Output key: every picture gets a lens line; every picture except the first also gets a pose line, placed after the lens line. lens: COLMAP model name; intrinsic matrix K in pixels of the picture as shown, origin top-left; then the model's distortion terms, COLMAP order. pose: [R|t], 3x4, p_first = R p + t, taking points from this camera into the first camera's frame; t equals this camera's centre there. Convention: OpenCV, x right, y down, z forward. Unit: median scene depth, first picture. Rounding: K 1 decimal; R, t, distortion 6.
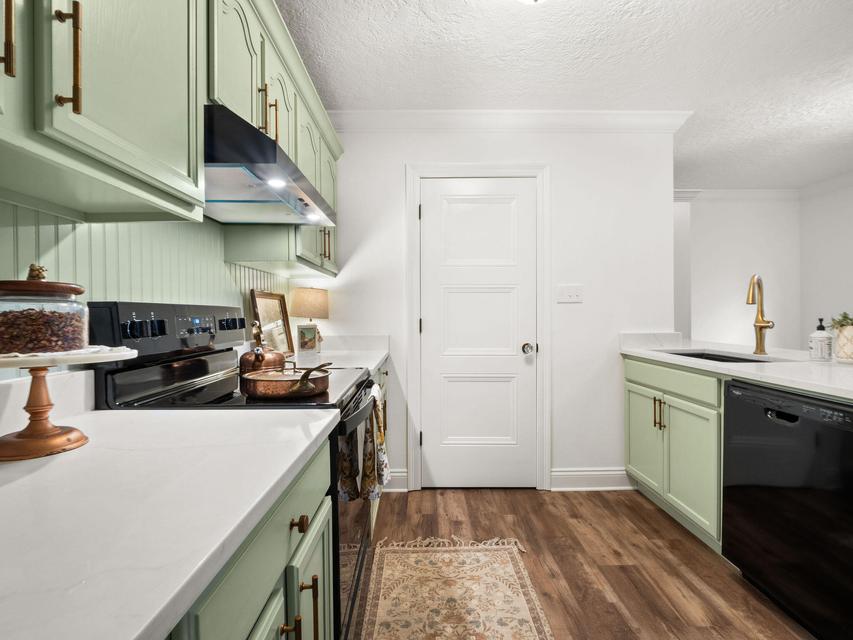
lens RADIAL K [[425.0, 0, 425.0], [0, 425.0, 317.8], [0, 0, 1]] dist [-0.018484, 0.000341]
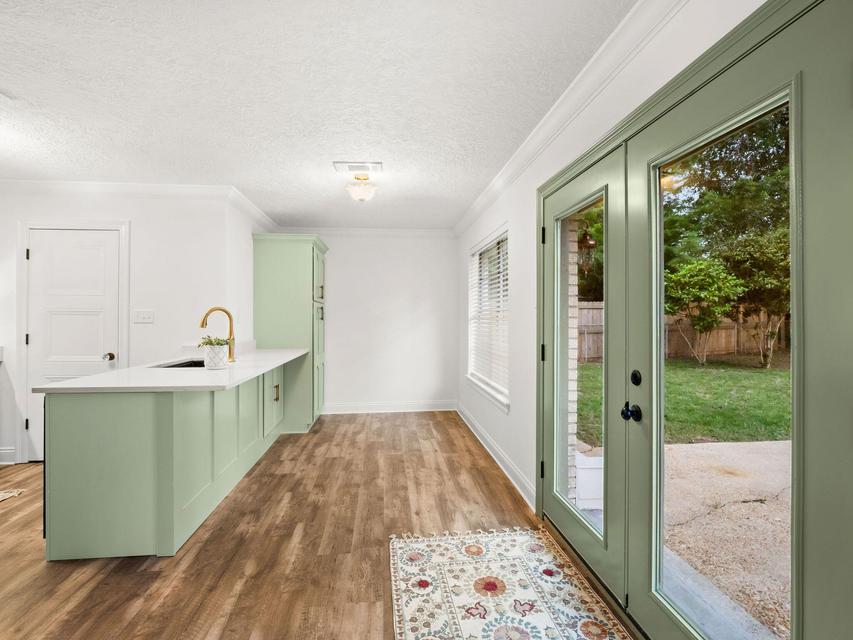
lens RADIAL K [[411.3, 0, 424.3], [0, 411.3, 321.7], [0, 0, 1]] dist [0.002131, -0.000090]
pose [[0.994946, 0.003736, 0.100341, 1.108342], [-0.004094, 0.999986, 0.003356, -0.047051], [-0.100327, -0.003750, 0.994947, -0.416498]]
